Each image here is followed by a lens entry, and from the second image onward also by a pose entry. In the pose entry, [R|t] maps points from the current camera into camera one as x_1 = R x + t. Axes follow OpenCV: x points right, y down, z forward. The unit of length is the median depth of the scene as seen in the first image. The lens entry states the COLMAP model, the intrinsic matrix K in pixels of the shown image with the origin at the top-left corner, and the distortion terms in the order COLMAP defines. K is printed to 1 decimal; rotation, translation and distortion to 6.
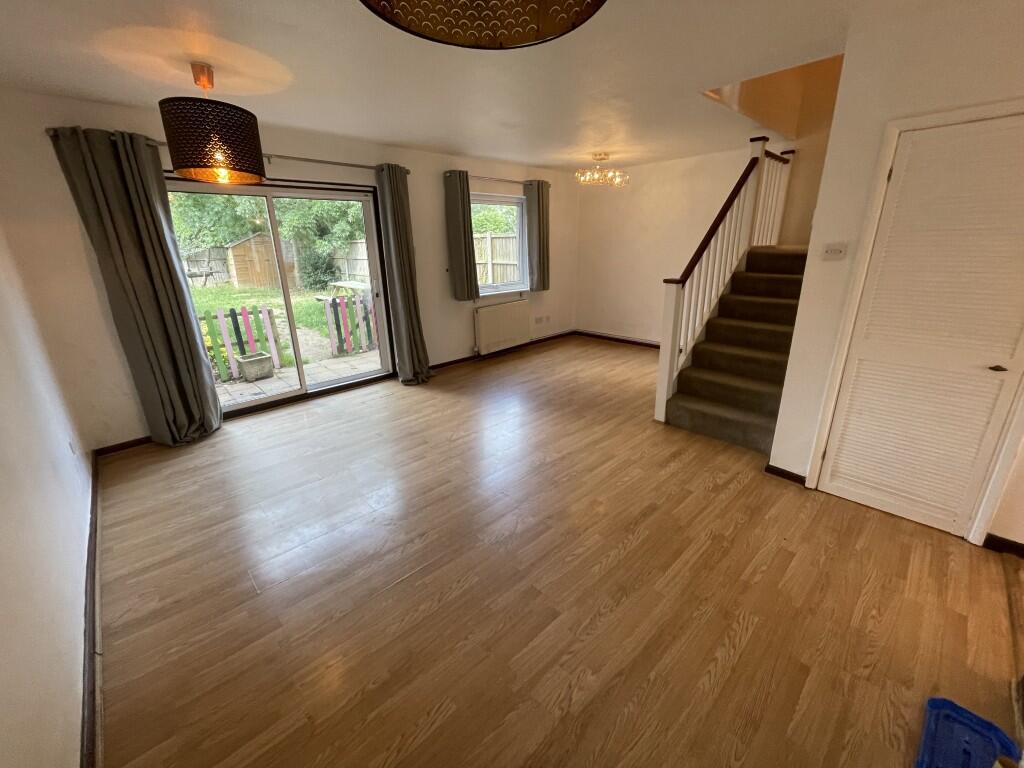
lens RADIAL K [[414.1, 0, 509.3], [0, 414.1, 379.0], [0, 0, 1]] dist [0.000109, 0.000058]
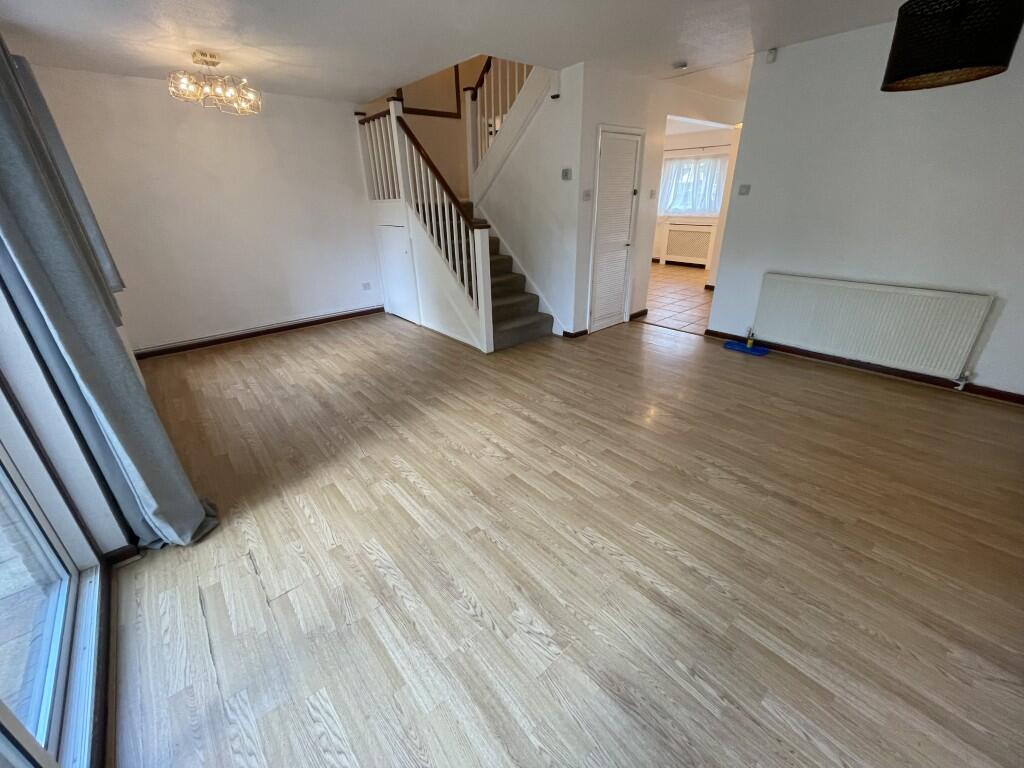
lens RADIAL K [[418.5, 0, 512.0], [0, 418.5, 384.0], [0, 0, 1]] dist [0.001567, 0.000204]
pose [[0.033704, -0.389468, 0.920423, -0.589551], [0.331531, 0.873157, 0.357328, -0.173393], [-0.942842, 0.293106, 0.158549, 0.632496]]
